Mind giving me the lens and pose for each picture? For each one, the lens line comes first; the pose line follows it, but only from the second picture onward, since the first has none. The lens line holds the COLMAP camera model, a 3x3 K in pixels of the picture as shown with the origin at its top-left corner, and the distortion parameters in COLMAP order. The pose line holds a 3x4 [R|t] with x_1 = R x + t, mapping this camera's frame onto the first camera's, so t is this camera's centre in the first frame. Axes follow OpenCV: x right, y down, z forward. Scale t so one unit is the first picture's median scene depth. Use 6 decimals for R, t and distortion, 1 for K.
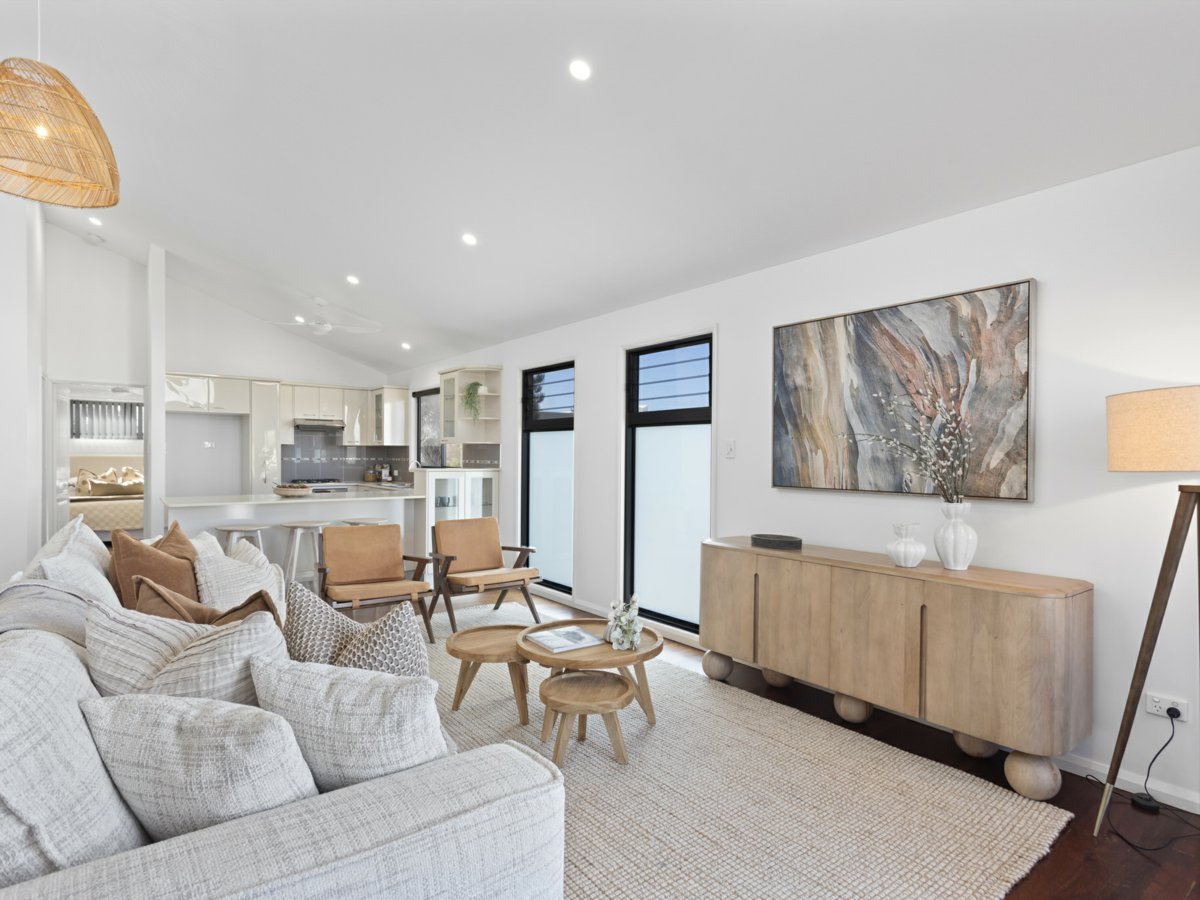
lens RADIAL K [[650.0, 0, 639.5], [0, 650.0, 459.6], [0, 0, 1]] dist [-0.006657, 0.004956]
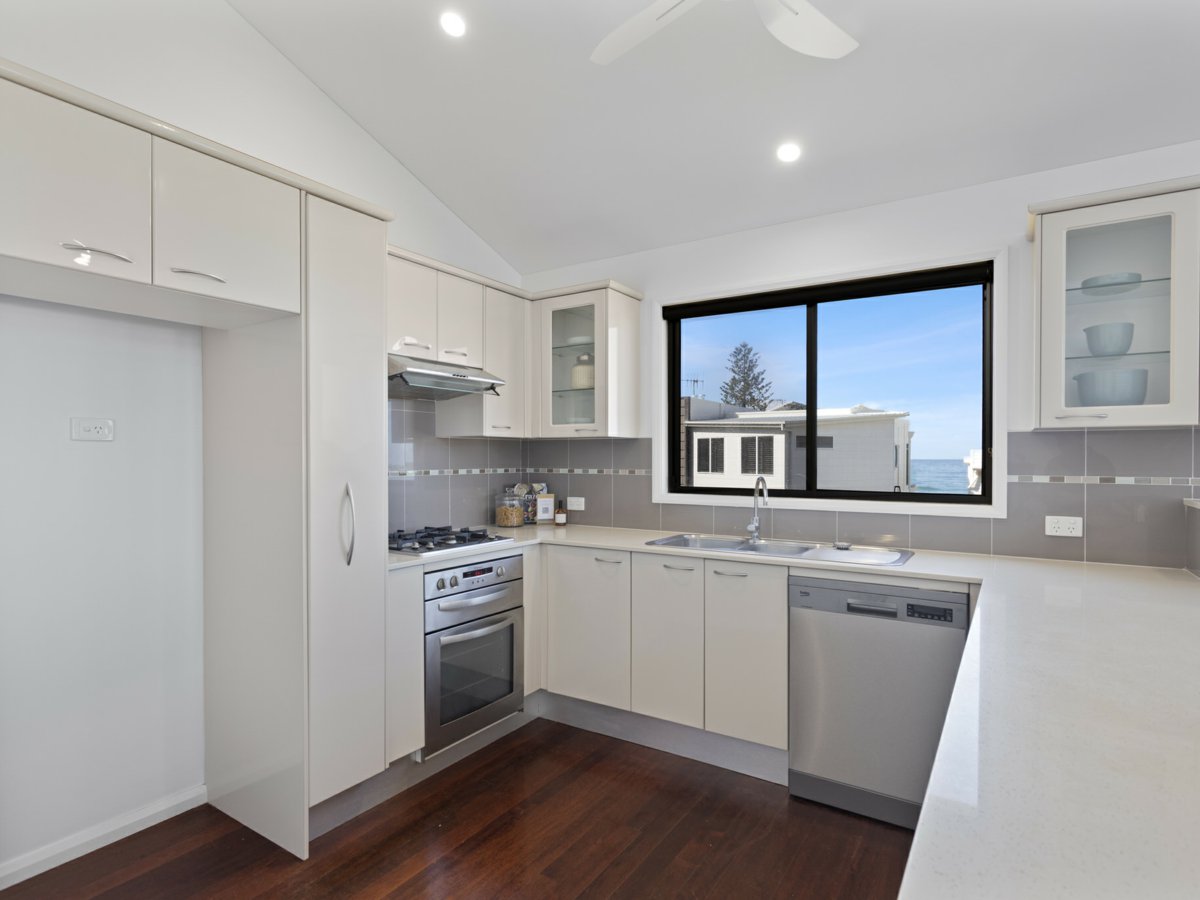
lens RADIAL K [[650.0, 0, 631.5], [0, 650.0, 456.7], [0, 0, 1]] dist [-0.006657, 0.004956]
pose [[0.949368, -0.002089, 0.314159, -0.484224], [0.005098, 0.999949, -0.008758, -0.006273], [-0.314125, 0.009916, 0.949330, 0.609810]]
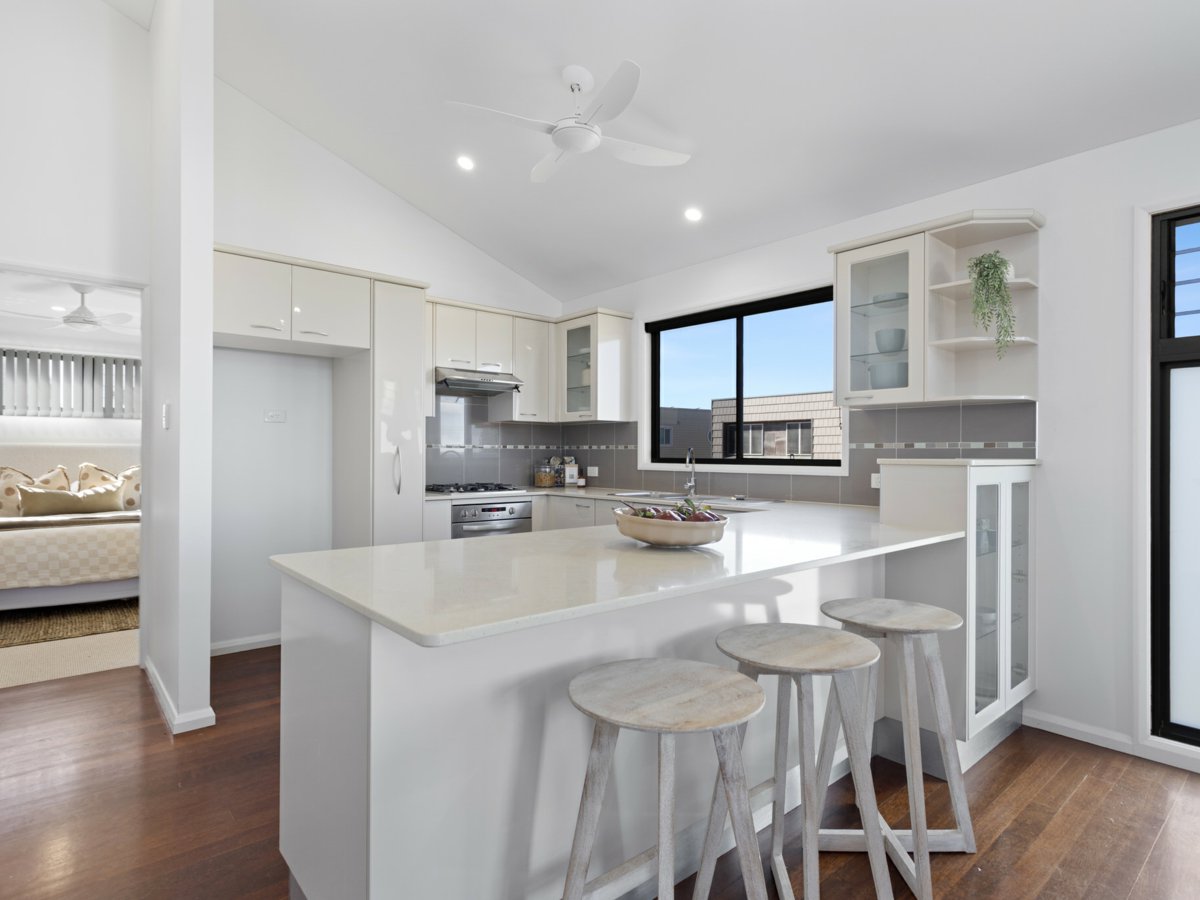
lens RADIAL K [[650.0, 0, 625.8], [0, 650.0, 450.6], [0, 0, 1]] dist [-0.006657, 0.004956]
pose [[0.998864, -0.002837, 0.047577, -0.383014], [0.003359, 0.999935, -0.010907, 0.008555], [-0.047543, 0.011055, 0.998808, 0.452345]]
